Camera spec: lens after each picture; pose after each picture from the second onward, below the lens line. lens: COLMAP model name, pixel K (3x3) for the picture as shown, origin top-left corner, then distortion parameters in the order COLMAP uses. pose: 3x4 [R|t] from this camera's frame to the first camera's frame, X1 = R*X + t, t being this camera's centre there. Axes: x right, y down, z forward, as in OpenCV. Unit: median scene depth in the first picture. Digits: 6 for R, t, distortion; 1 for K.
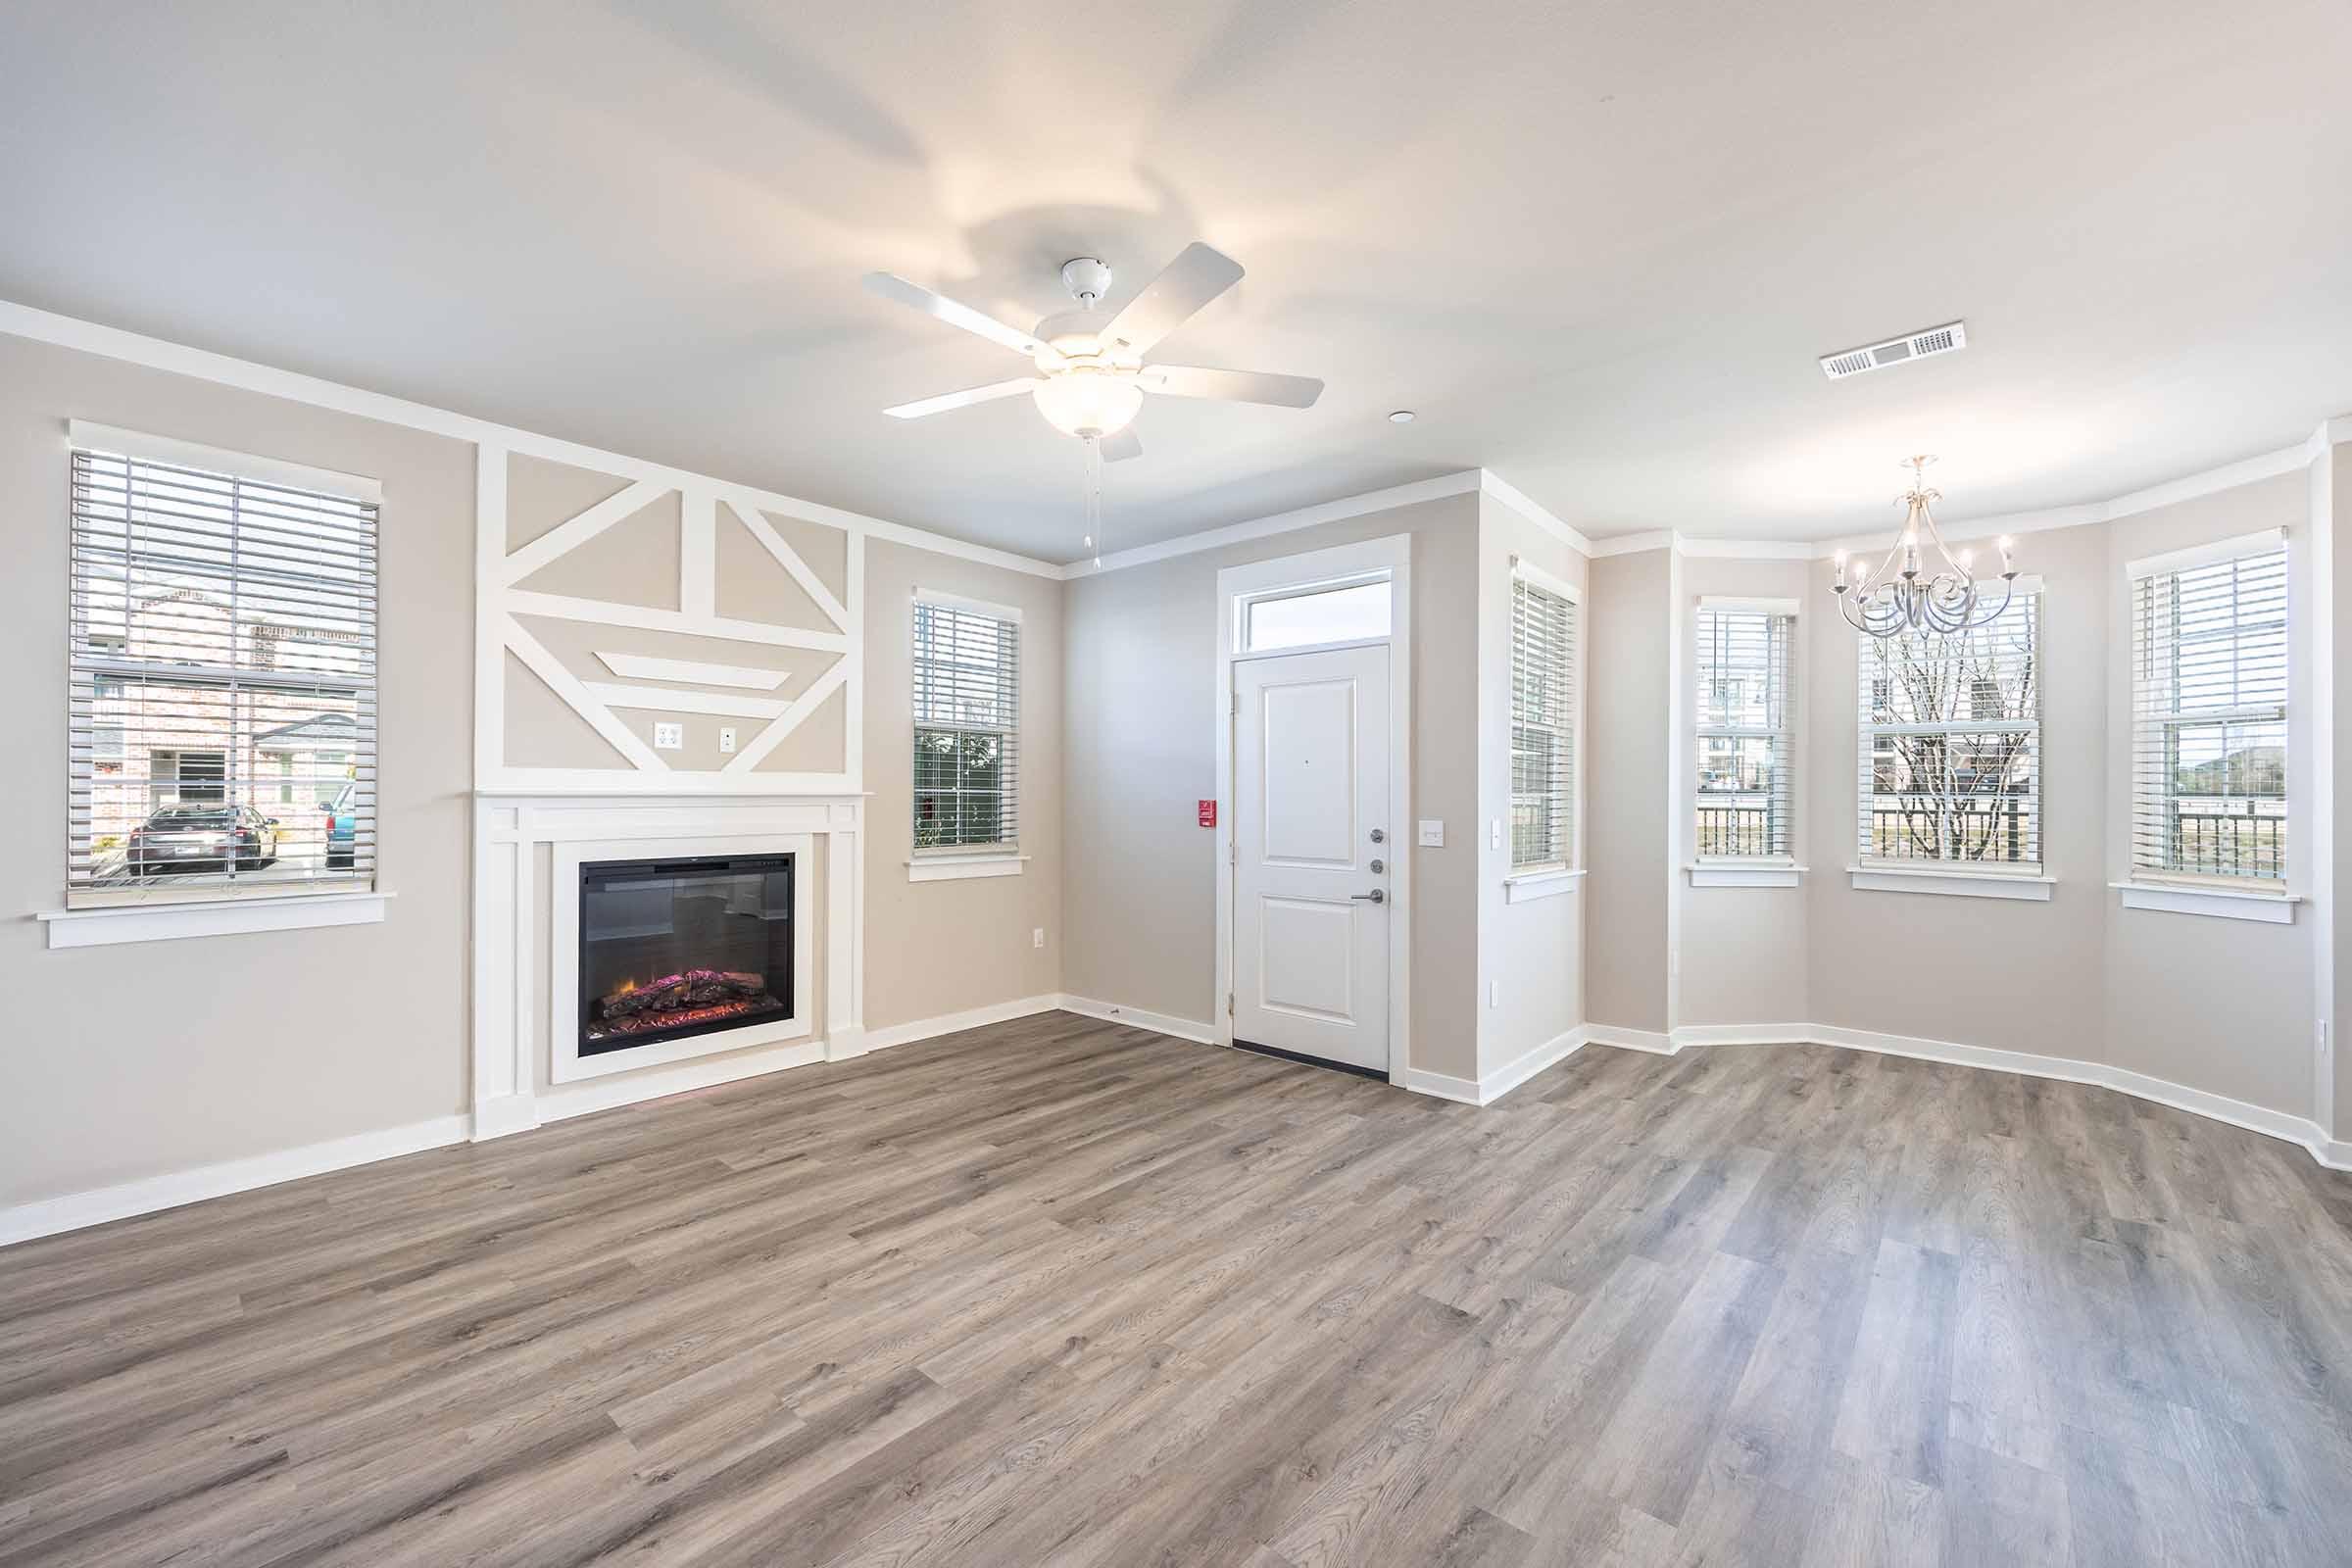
lens RADIAL K [[940.3, 0, 1172.2], [0, 940.3, 795.9], [0, 0, 1]] dist [-0.003081, -0.000396]
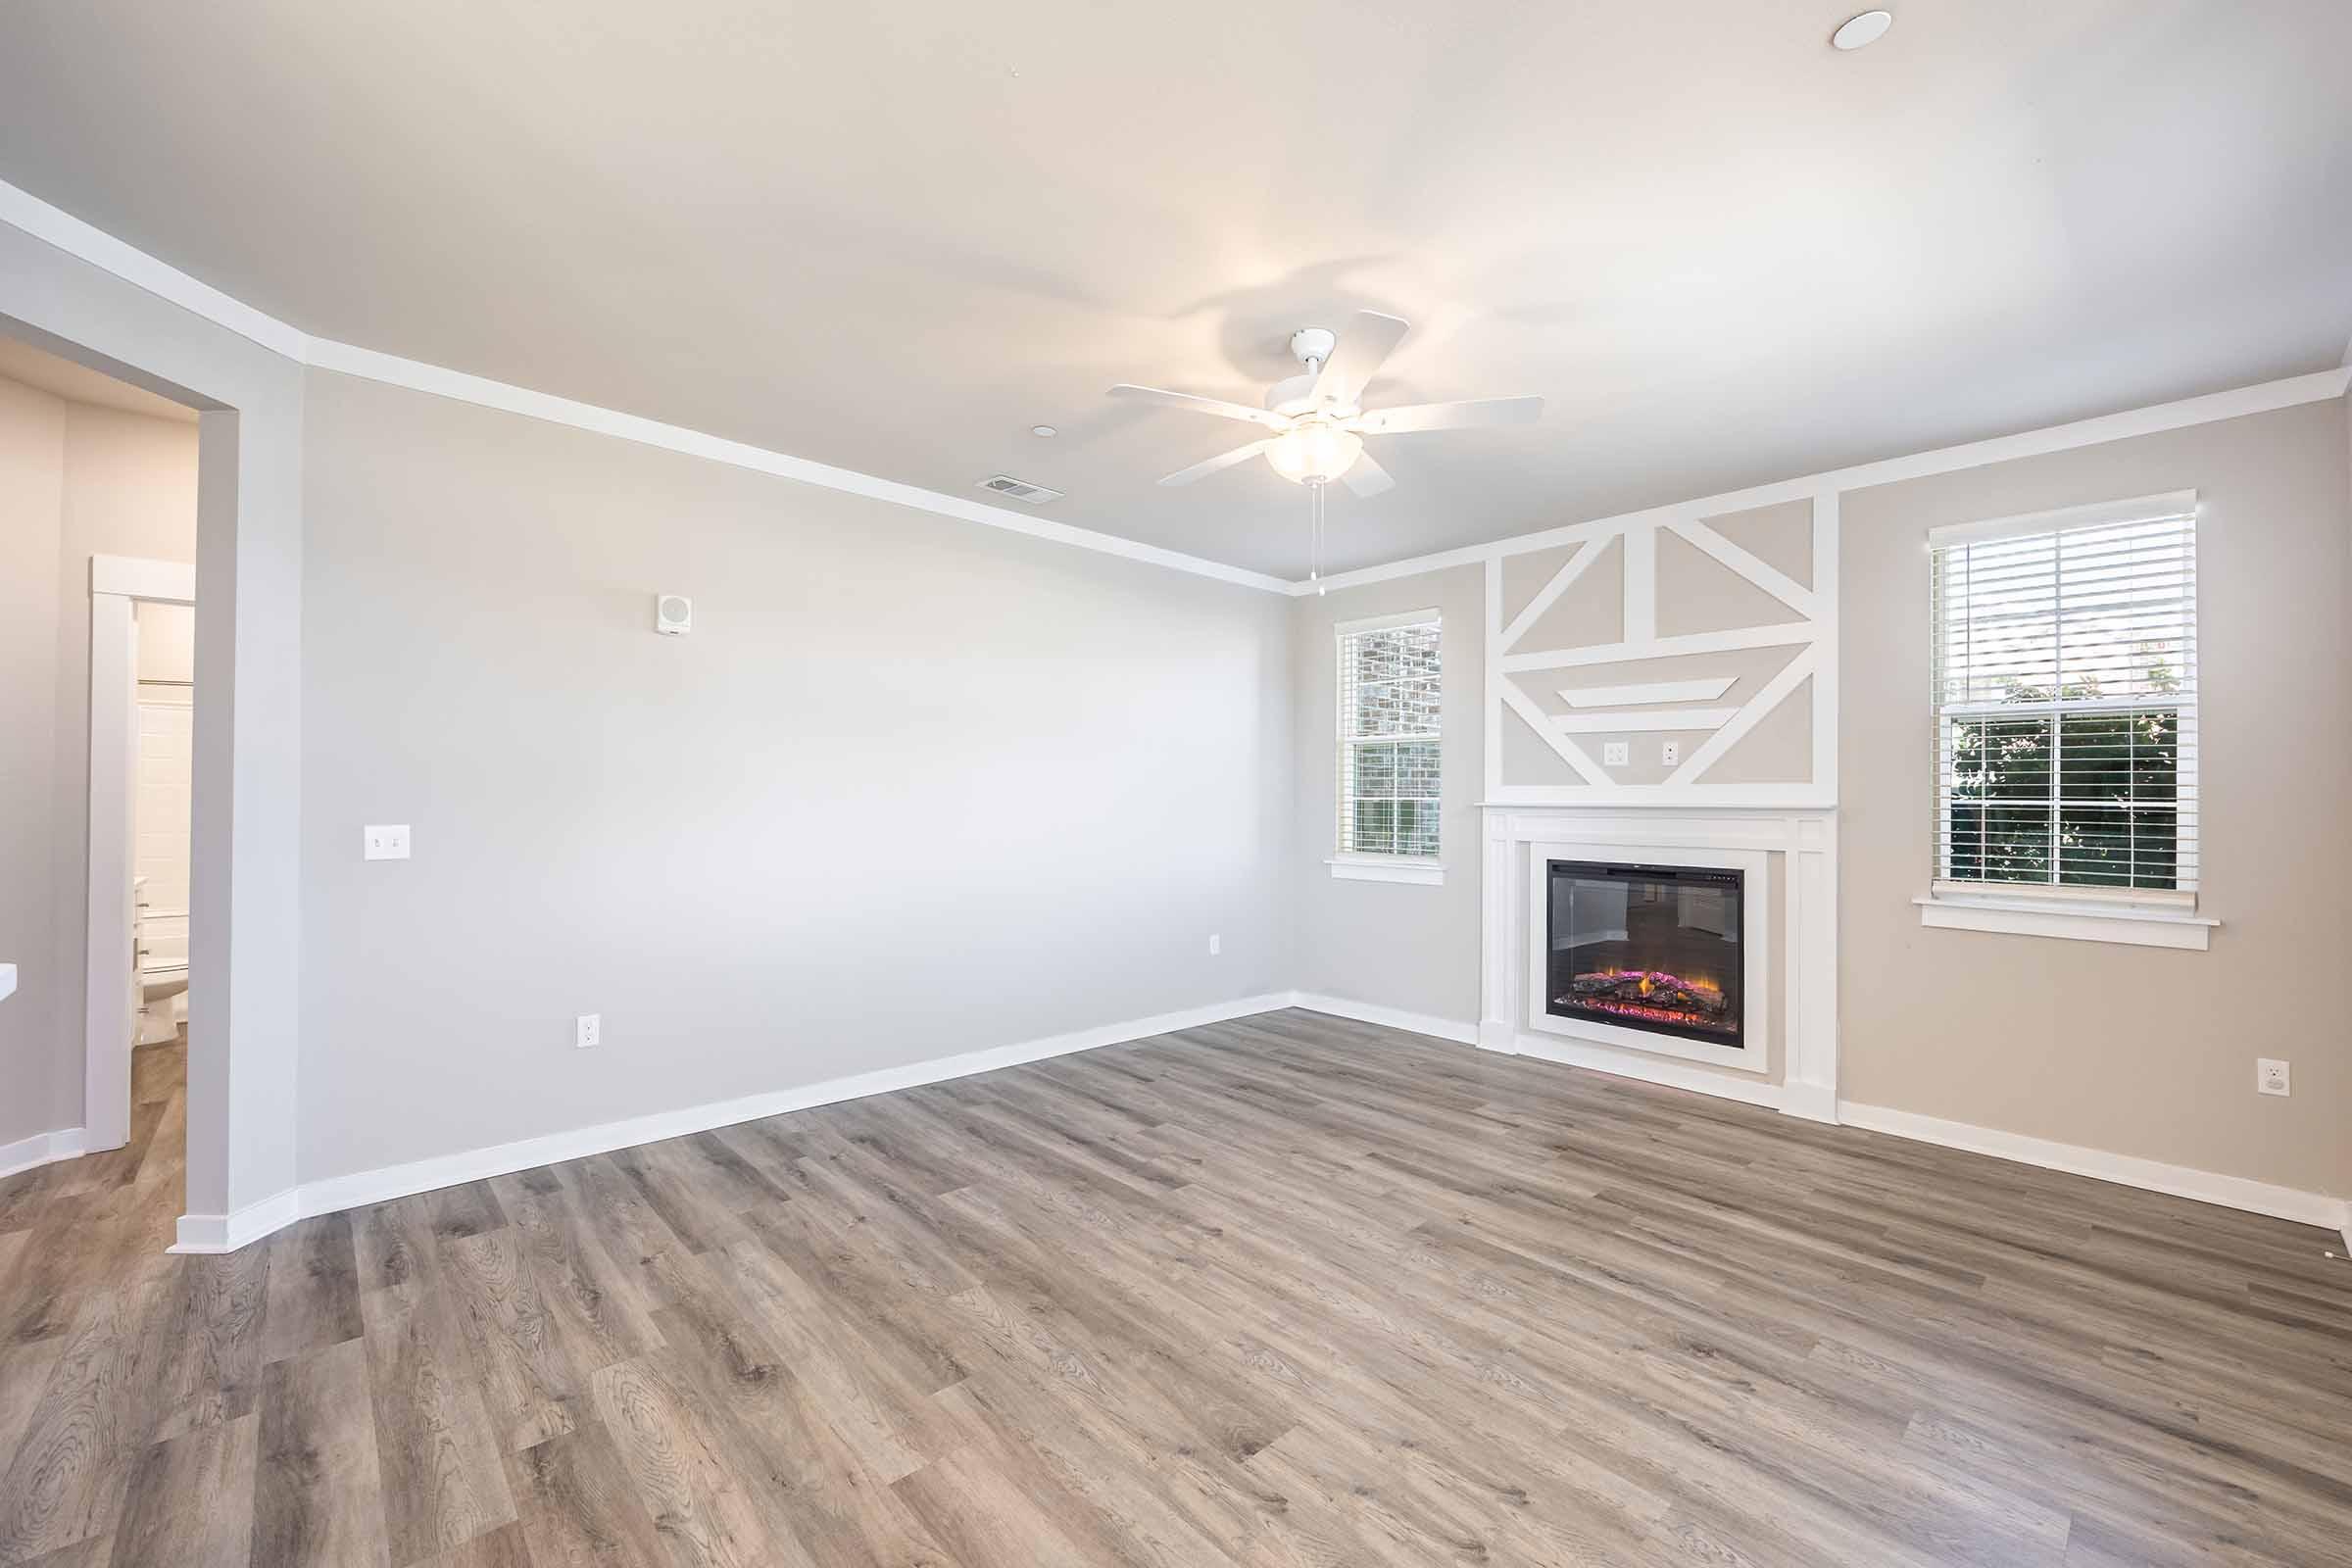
lens RADIAL K [[940.3, 0, 1154.5], [0, 940.3, 794.5], [0, 0, 1]] dist [-0.003081, -0.000396]
pose [[-0.118997, -0.013061, -0.992809, 0.702386], [-0.011101, 0.999868, -0.011824, 0.004304], [0.992832, 0.009614, -0.119127, 0.635881]]
